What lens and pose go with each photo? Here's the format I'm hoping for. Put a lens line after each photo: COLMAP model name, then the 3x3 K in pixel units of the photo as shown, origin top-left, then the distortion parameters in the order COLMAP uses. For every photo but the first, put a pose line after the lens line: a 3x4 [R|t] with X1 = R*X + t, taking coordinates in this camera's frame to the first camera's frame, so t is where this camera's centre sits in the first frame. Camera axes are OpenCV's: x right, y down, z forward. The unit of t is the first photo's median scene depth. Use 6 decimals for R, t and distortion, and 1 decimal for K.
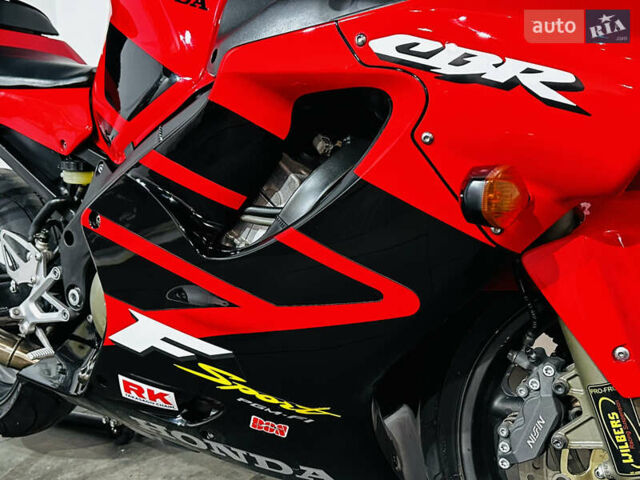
lens RADIAL K [[644.5, 0, 320.0], [0, 644.5, 240.0], [0, 0, 1]] dist [0.157507, -0.266274]
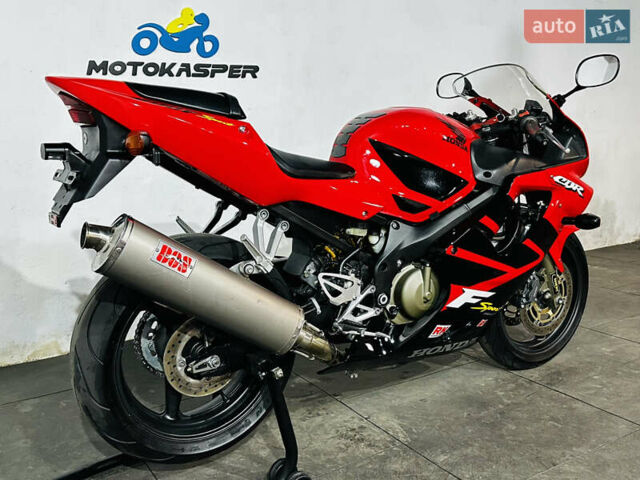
lens RADIAL K [[644.5, 0, 320.0], [0, 644.5, 240.0], [0, 0, 1]] dist [0.157507, -0.266274]
pose [[0.396927, -0.139895, 0.907126, -2.907267], [0.100452, 0.989001, 0.108568, -0.402469], [-0.912337, 0.048029, 0.406614, 0.651003]]
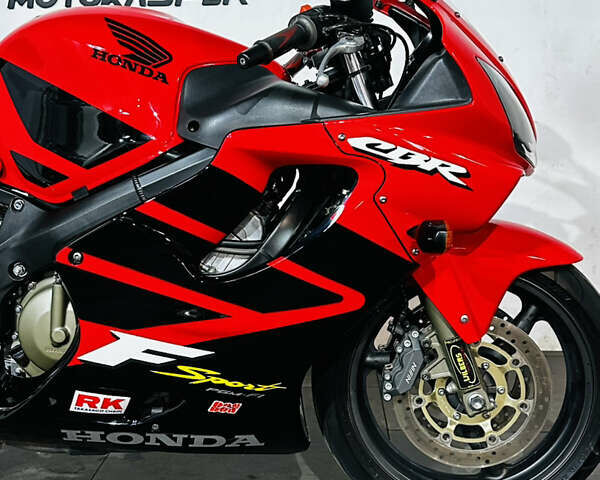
lens RADIAL K [[805.9, 0, 289.8], [0, 805.9, 239.4], [0, 0, 1]] dist [0.160402, -0.042465]
pose [[0.843980, -0.057775, 0.533254, -0.953345], [0.040858, 0.998218, 0.043485, -0.131777], [-0.534816, -0.014913, 0.844837, -0.503604]]
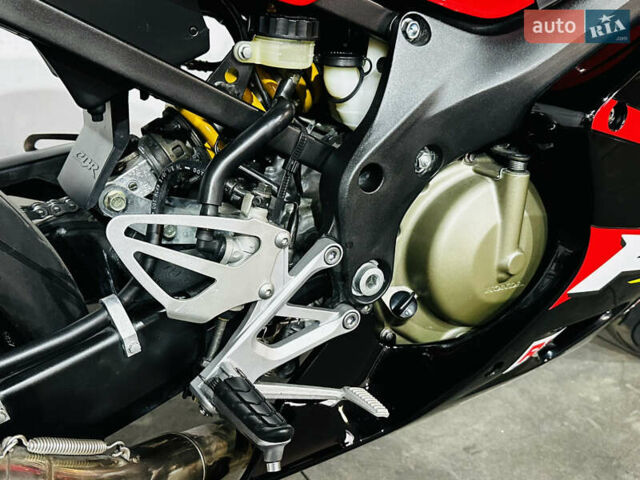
lens RADIAL K [[644.5, 0, 320.0], [0, 644.5, 240.0], [0, 0, 1]] dist [0.157507, -0.266274]
pose [[0.425629, -0.337517, 0.839597, -1.217547], [0.111189, 0.940312, 0.321637, -0.179455], [-0.898041, -0.043544, 0.437752, 1.177016]]
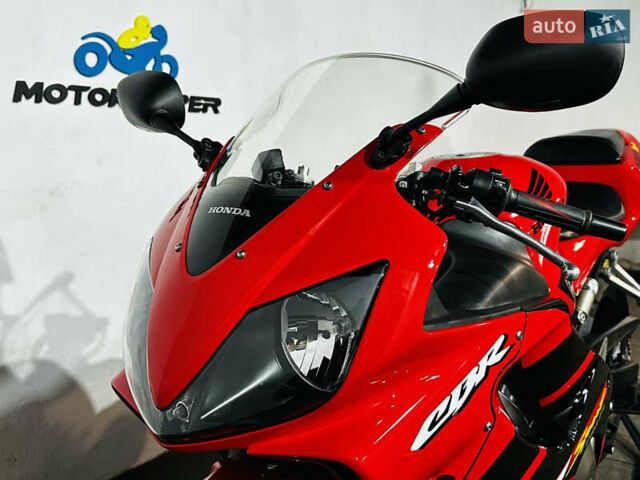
lens RADIAL K [[644.5, 0, 320.0], [0, 644.5, 240.0], [0, 0, 1]] dist [0.157507, -0.266274]
pose [[0.018801, -0.094491, 0.995348, -2.391458], [0.119096, 0.988648, 0.091605, -0.633622], [-0.992705, 0.116819, 0.029841, 2.148086]]
